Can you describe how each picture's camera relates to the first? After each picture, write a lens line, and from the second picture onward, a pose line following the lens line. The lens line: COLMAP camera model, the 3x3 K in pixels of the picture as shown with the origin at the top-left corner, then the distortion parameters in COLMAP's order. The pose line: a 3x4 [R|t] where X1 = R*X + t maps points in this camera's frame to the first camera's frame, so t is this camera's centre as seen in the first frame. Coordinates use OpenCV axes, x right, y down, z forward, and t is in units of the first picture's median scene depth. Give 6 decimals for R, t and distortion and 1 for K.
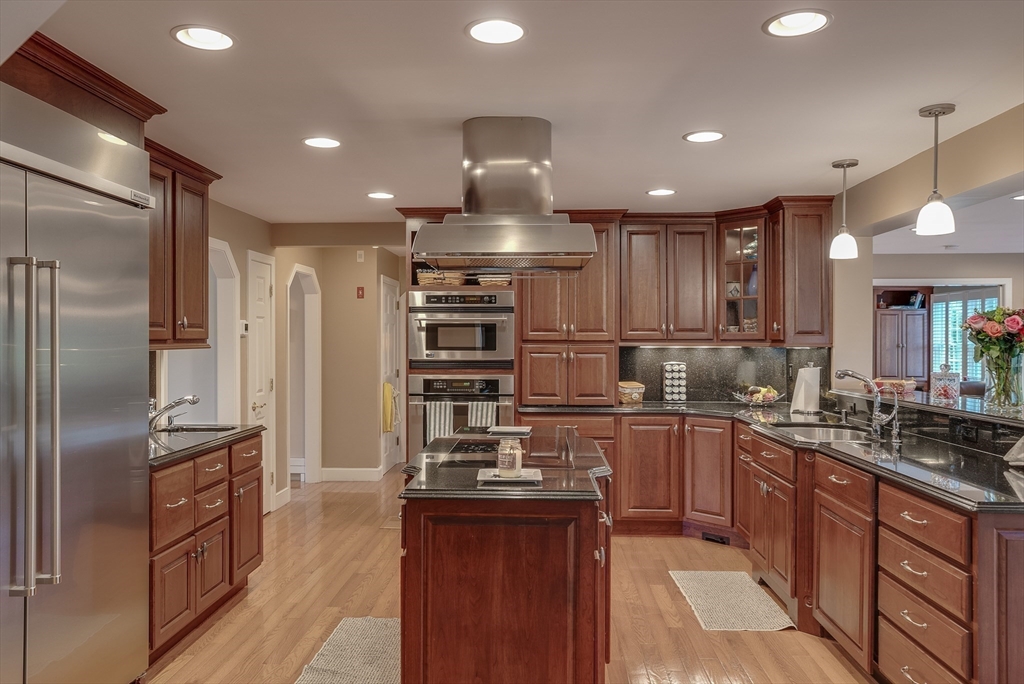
lens RADIAL K [[770.5, 0, 517.9], [0, 770.5, 344.4], [0, 0, 1]] dist [0.008177, 0.013514]
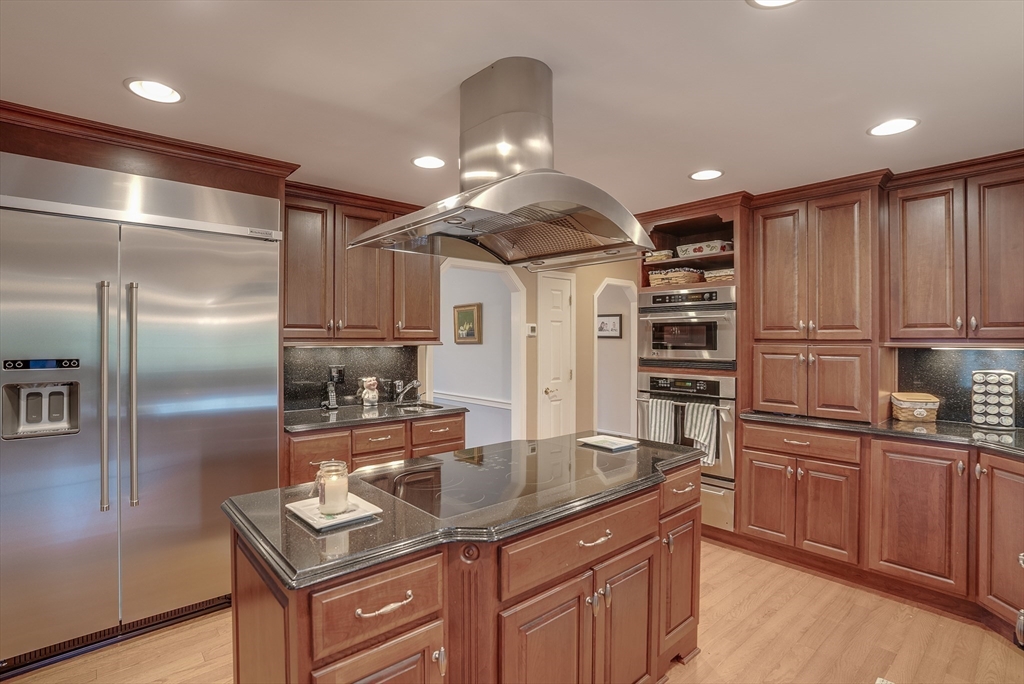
lens RADIAL K [[513.5, 0, 517.5], [0, 513.5, 344.5], [0, 0, 1]] dist [-0.029370, 0.009091]
pose [[0.691006, 0.007711, -0.722808, 0.252997], [-0.005756, 0.999970, 0.005165, -0.000854], [0.722826, 0.000592, 0.691029, 0.391892]]
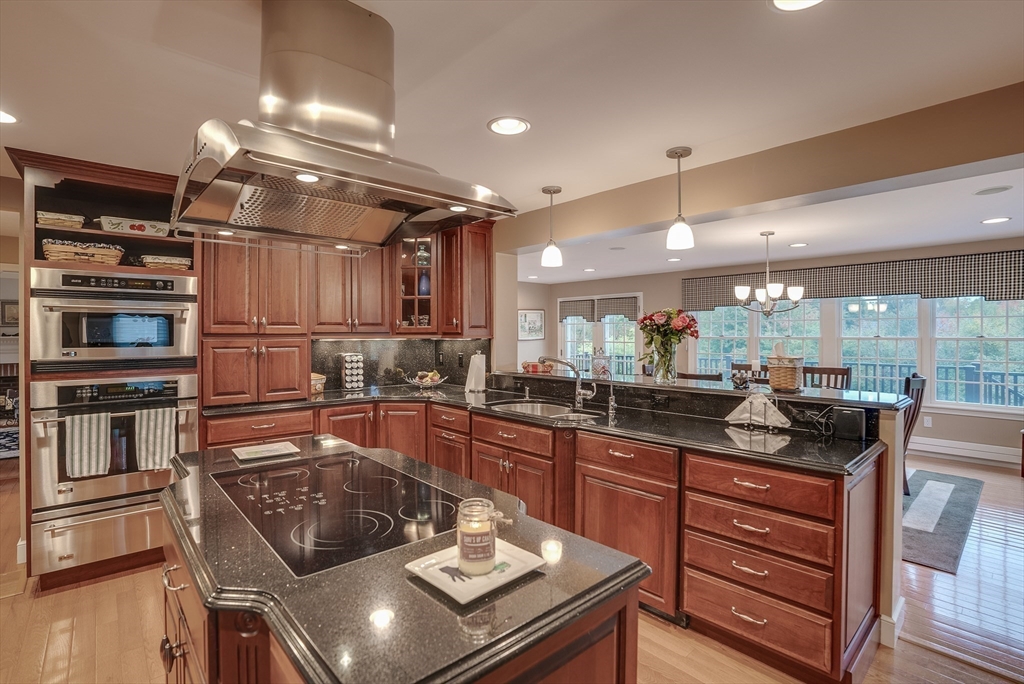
lens RADIAL K [[490.8, 0, 511.3], [0, 490.8, 337.2], [0, 0, 1]] dist [-0.036452, 0.006502]
pose [[0.719949, -0.007626, 0.693985, -0.127330], [0.007791, 0.999965, 0.002905, -0.000554], [-0.693983, 0.003315, 0.719984, 0.362242]]
